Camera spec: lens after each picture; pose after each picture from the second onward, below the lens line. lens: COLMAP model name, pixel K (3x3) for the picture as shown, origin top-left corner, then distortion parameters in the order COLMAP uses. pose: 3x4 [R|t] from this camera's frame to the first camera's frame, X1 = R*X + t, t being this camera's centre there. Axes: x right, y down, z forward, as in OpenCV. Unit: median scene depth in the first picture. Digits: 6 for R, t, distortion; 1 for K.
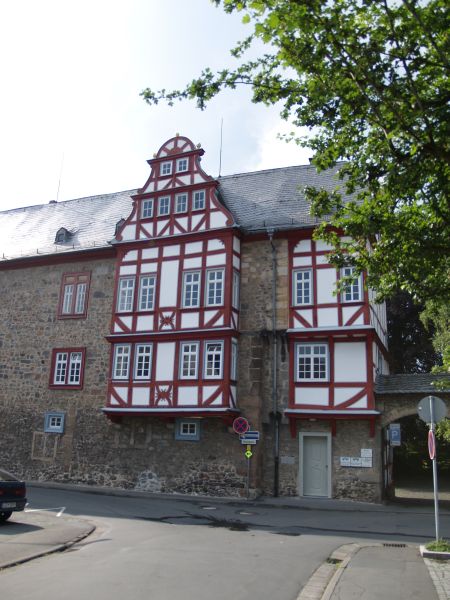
lens RADIAL K [[494.7, 0, 225.0], [0, 494.7, 300.0], [0, 0, 1]] dist [-0.140433, 0.092316]
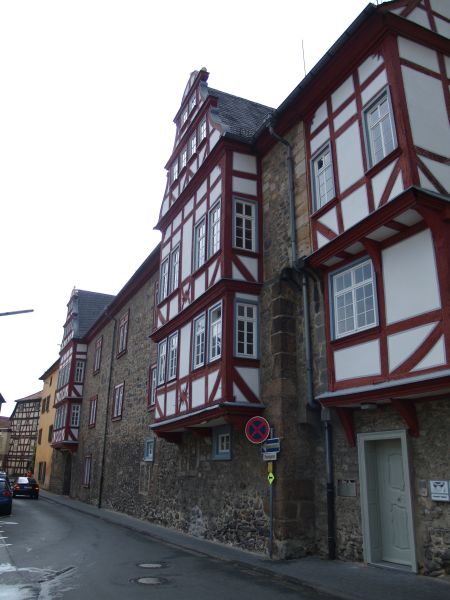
lens RADIAL K [[494.7, 0, 225.0], [0, 494.7, 300.0], [0, 0, 1]] dist [-0.140433, 0.092316]
pose [[0.723540, -0.250118, -0.643374, 0.420277], [0.187460, 0.968215, -0.165585, 0.190859], [0.664340, -0.000800, 0.747430, 0.517809]]
